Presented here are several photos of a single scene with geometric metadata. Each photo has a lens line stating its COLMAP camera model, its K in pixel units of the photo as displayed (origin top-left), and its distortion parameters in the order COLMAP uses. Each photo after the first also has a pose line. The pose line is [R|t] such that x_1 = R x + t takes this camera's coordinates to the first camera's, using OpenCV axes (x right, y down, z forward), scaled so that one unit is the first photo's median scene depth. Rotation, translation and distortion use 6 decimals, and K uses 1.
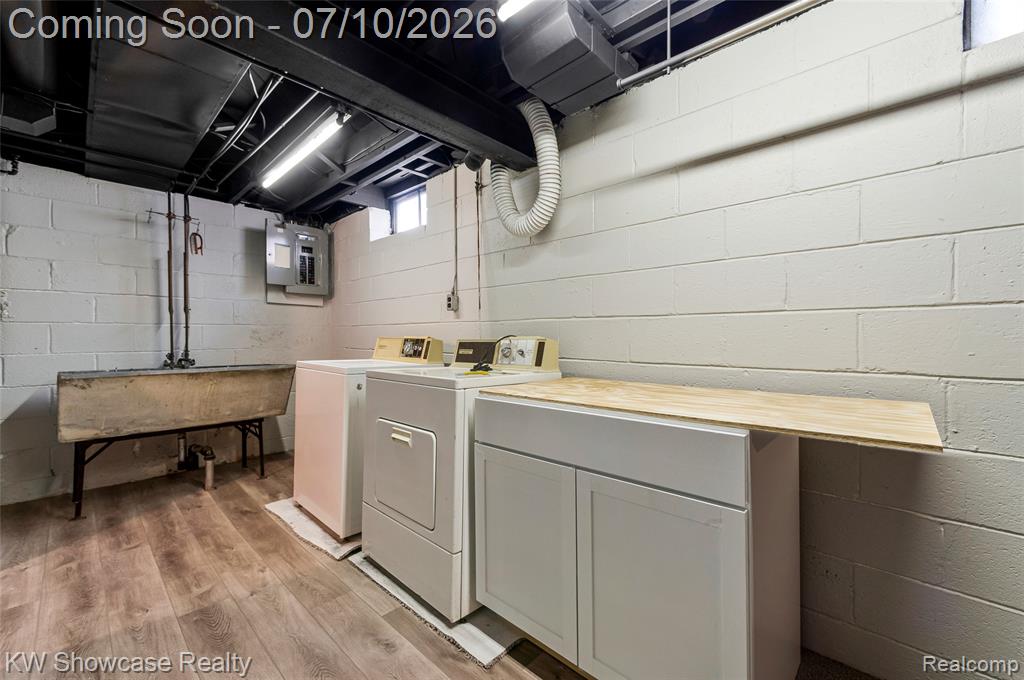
lens RADIAL K [[414.2, 0, 512.0], [0, 414.2, 340.0], [0, 0, 1]] dist [0.007632, -0.000061]
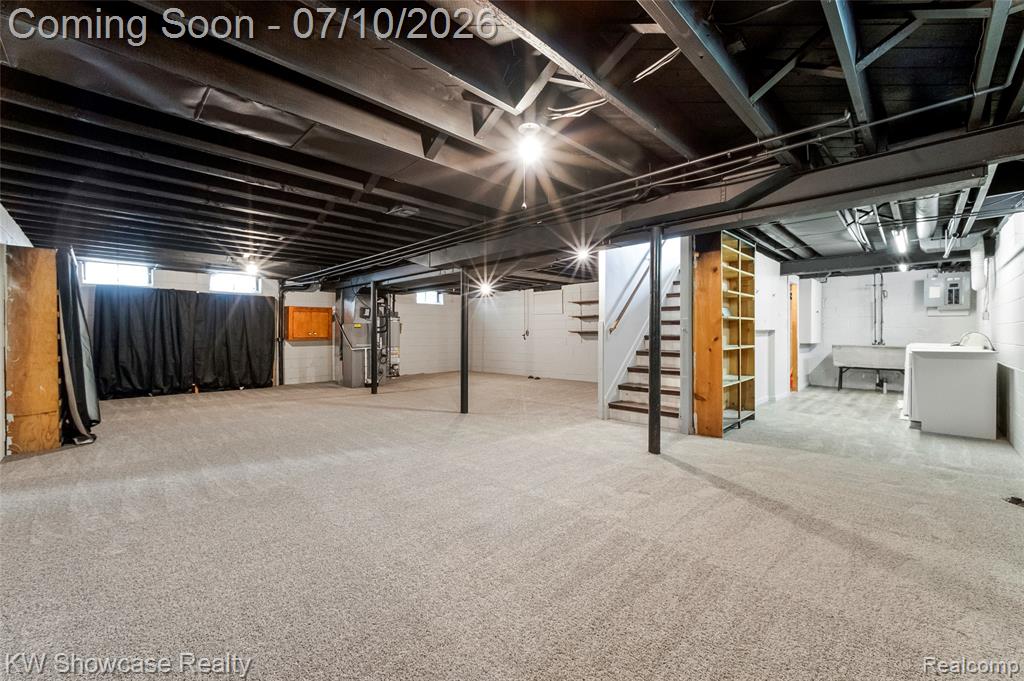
lens RADIAL K [[405.9, 0, 513.7], [0, 405.9, 333.5], [0, 0, 1]] dist [0.009968, 0.000037]
pose [[-0.028605, 0.004190, -0.999582, 1.659162], [-0.004346, 0.999981, 0.004316, -0.006133], [0.999581, 0.004467, -0.028587, -1.072858]]
